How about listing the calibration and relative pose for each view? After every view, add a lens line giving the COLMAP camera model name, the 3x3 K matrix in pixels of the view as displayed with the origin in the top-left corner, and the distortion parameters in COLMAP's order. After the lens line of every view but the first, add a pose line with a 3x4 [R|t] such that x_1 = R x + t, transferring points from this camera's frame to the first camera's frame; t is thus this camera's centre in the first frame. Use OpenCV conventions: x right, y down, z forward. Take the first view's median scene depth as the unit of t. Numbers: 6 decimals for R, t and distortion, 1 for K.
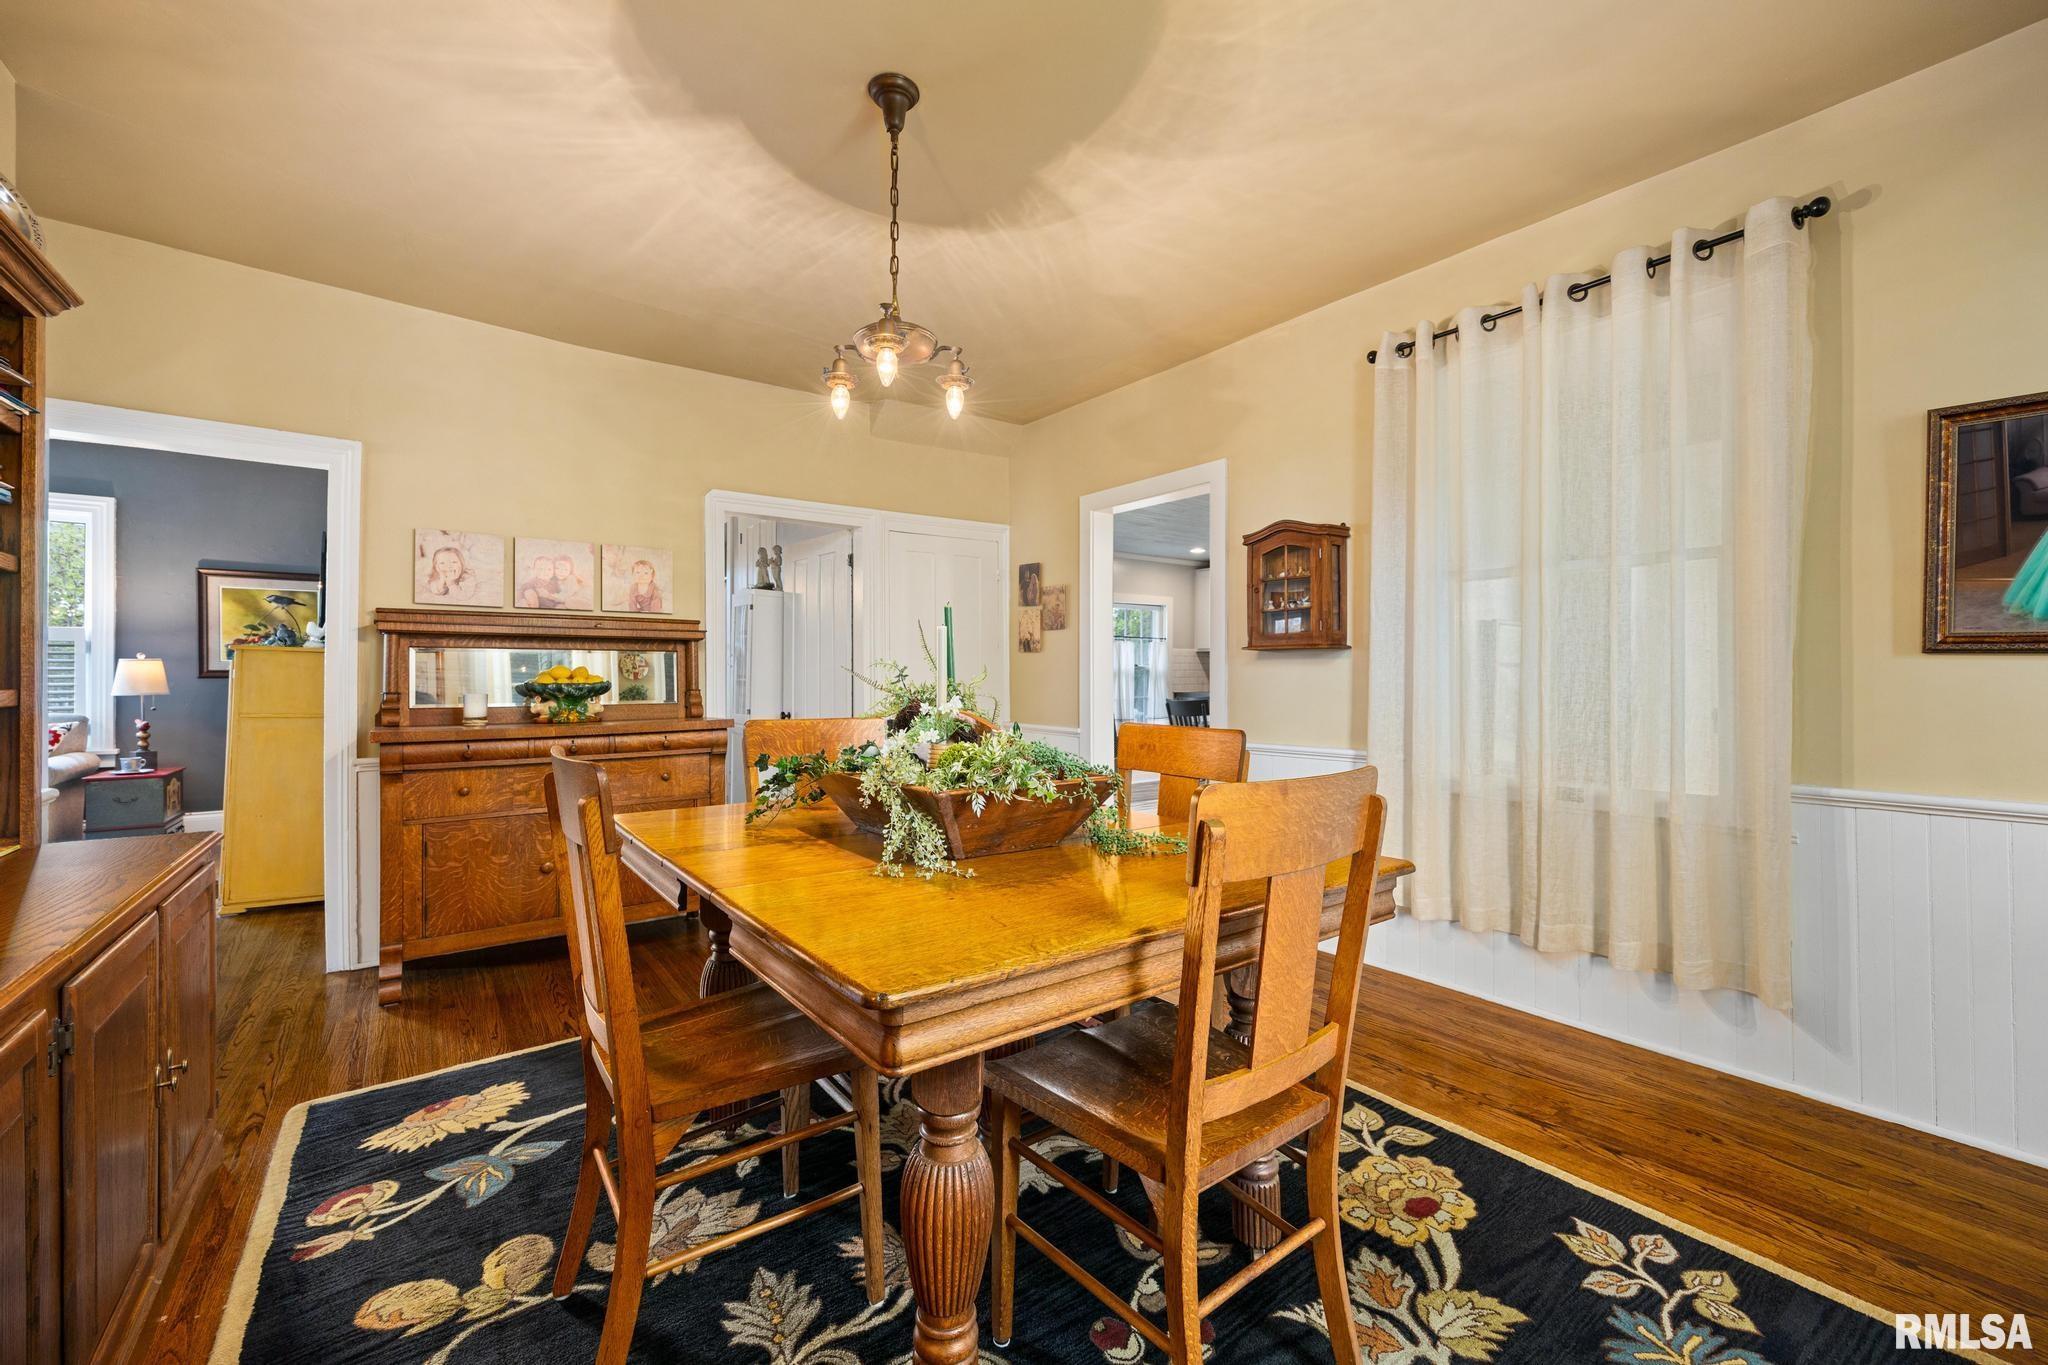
lens RADIAL K [[809.1, 0, 1035.9], [0, 809.1, 678.6], [0, 0, 1]] dist [-0.014044, -0.000043]
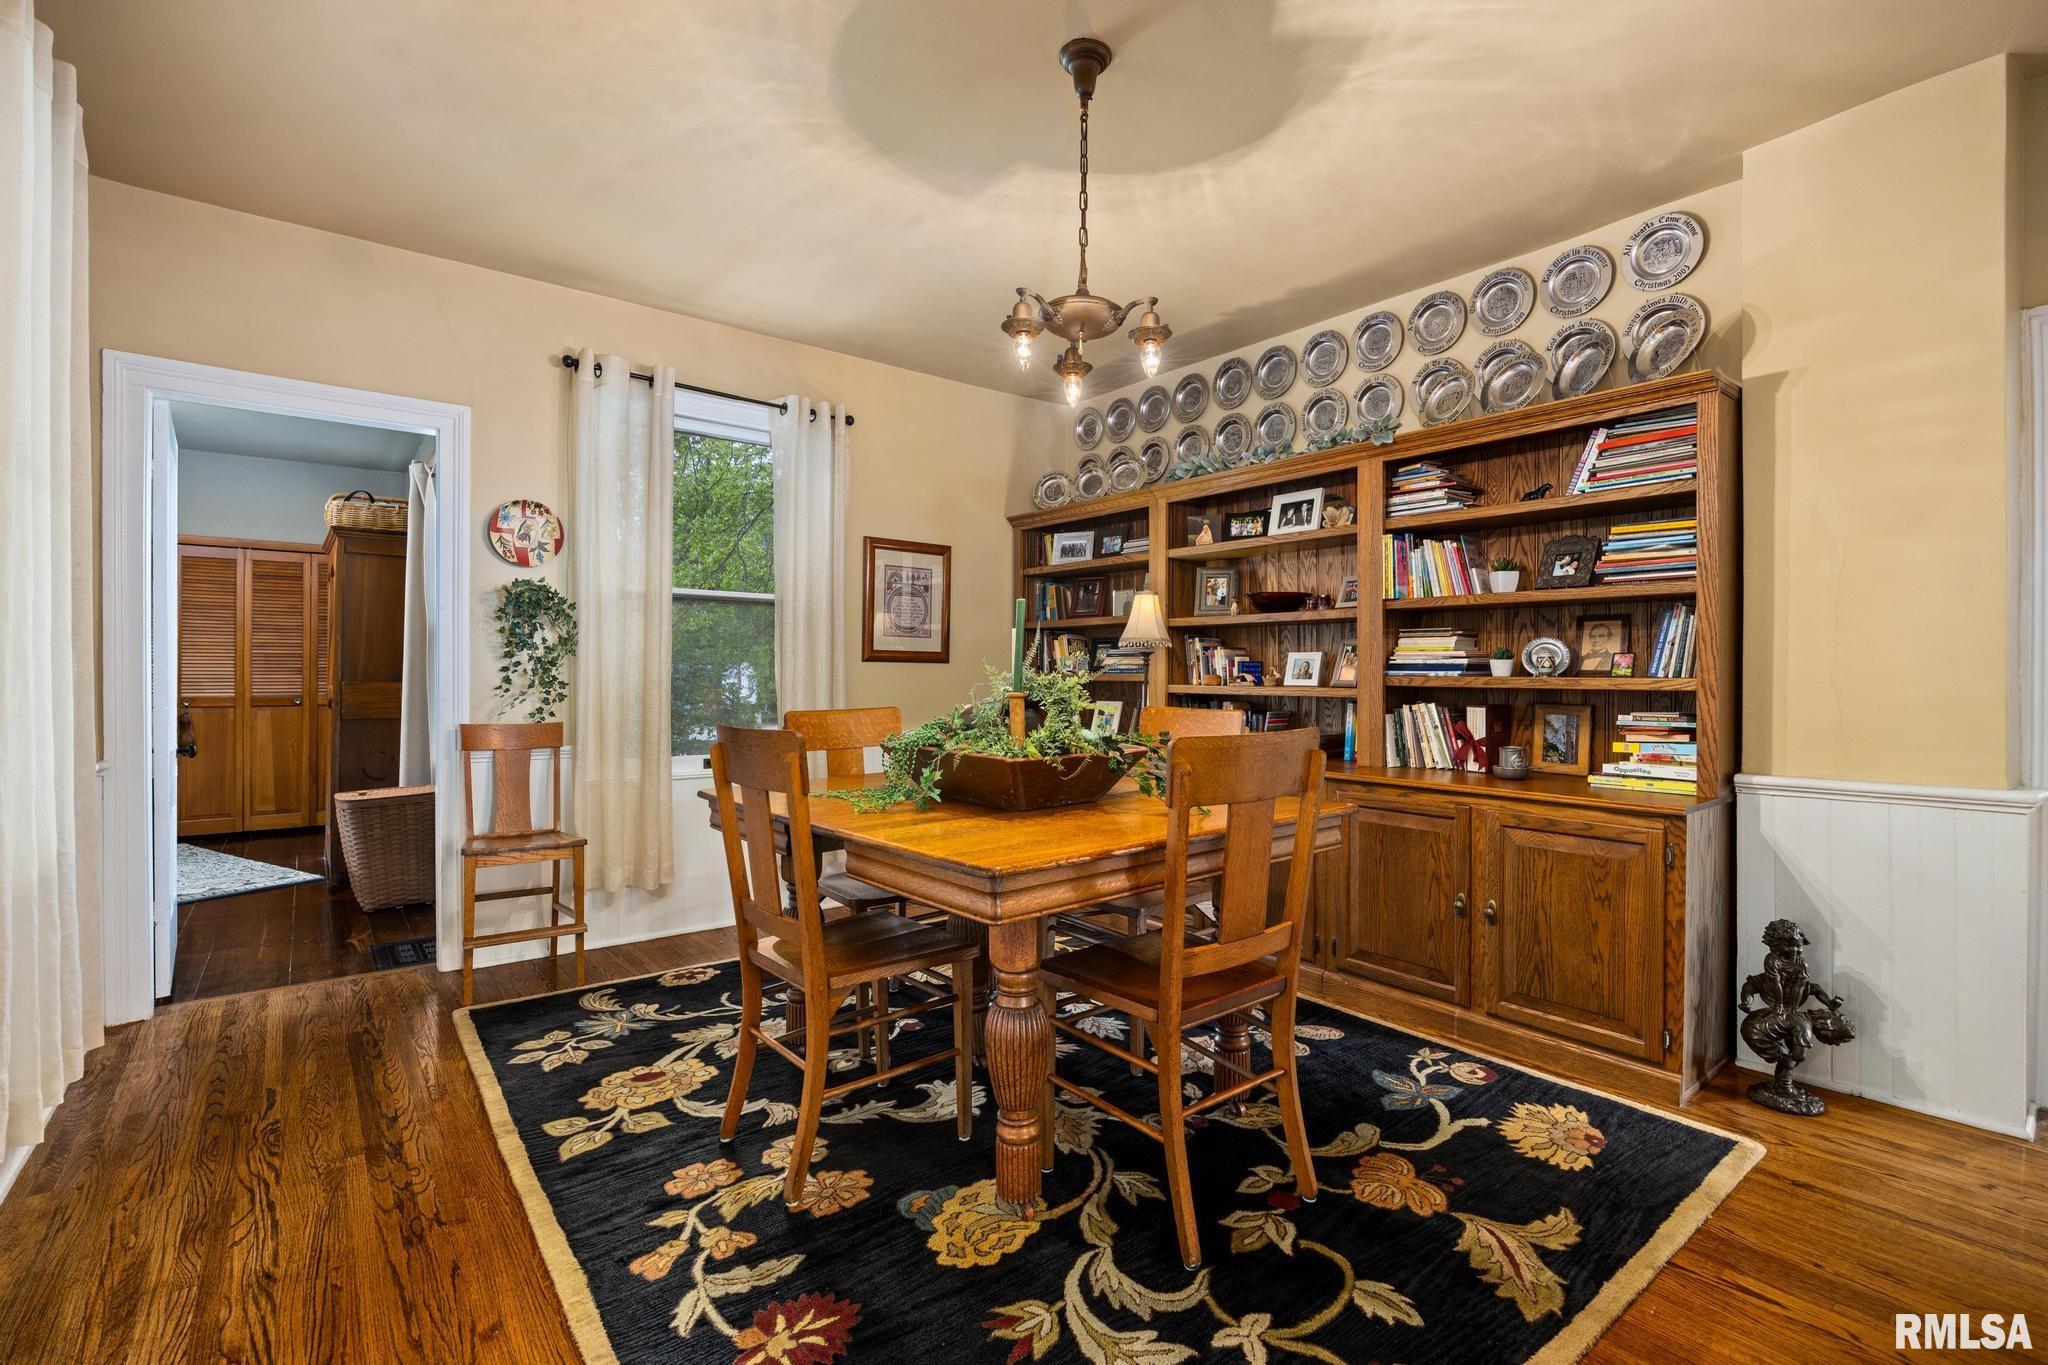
lens RADIAL K [[949.0, 0, 1028.8], [0, 949.0, 675.6], [0, 0, 1]] dist [-0.006040, -0.000557]
pose [[-0.999800, -0.000241, -0.020022, -0.098869], [-0.000258, 1.000000, 0.000875, 0.007243], [0.020022, 0.000880, -0.999799, 2.443185]]
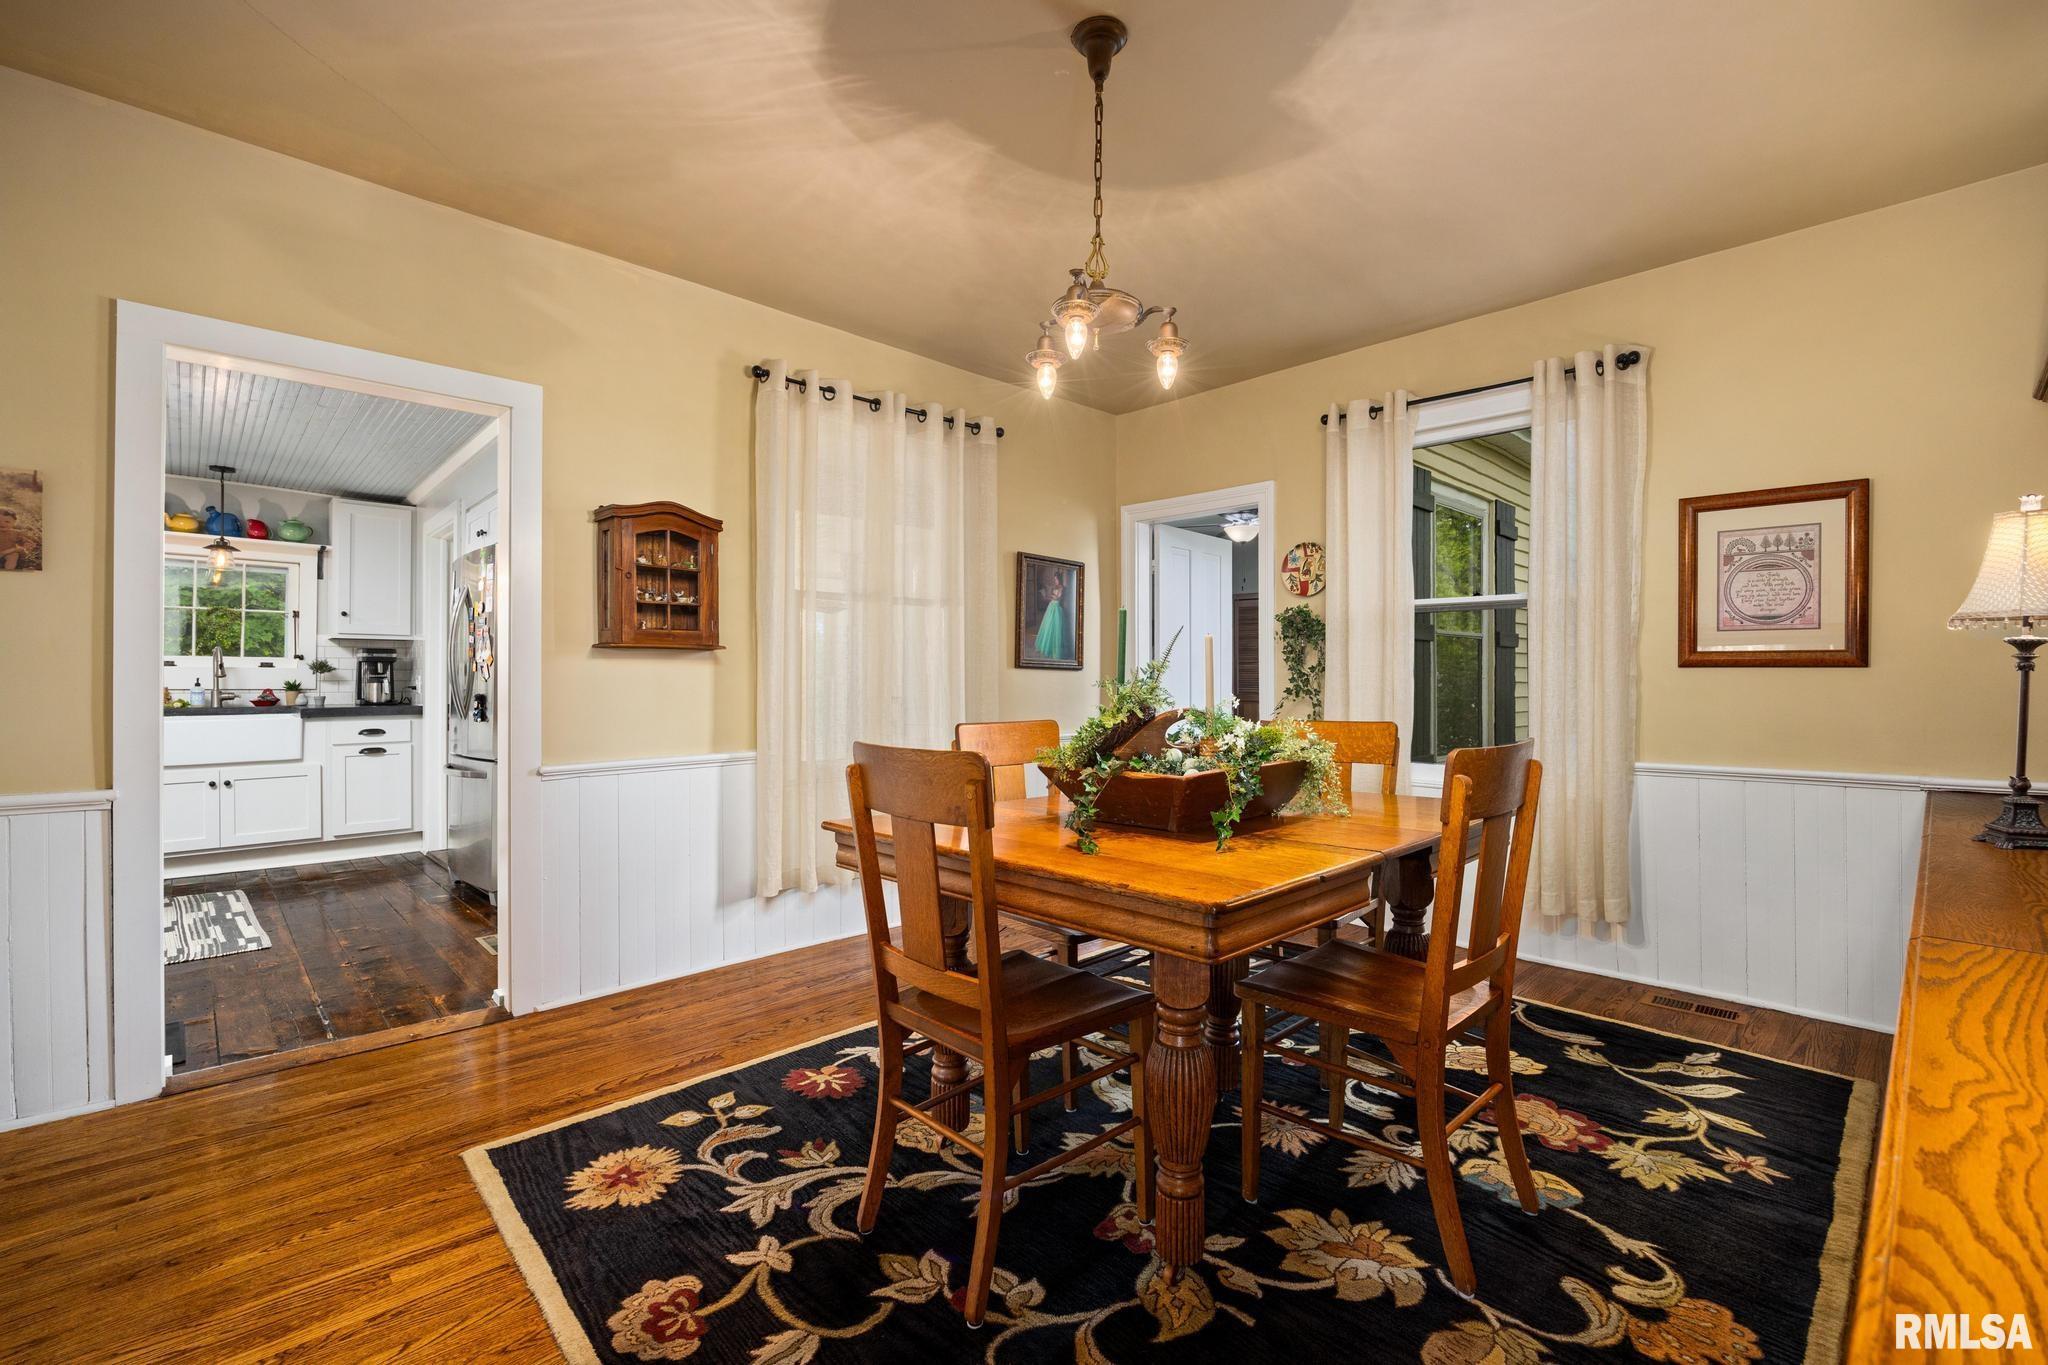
lens RADIAL K [[880.0, 0, 1033.9], [0, 880.0, 683.1], [0, 0, 1]] dist [-0.013950, 0.000016]
pose [[-0.104271, -0.006052, 0.994530, -1.323726], [-0.000830, 0.999982, 0.005998, -0.006191], [-0.994549, -0.000200, -0.104274, 1.349378]]
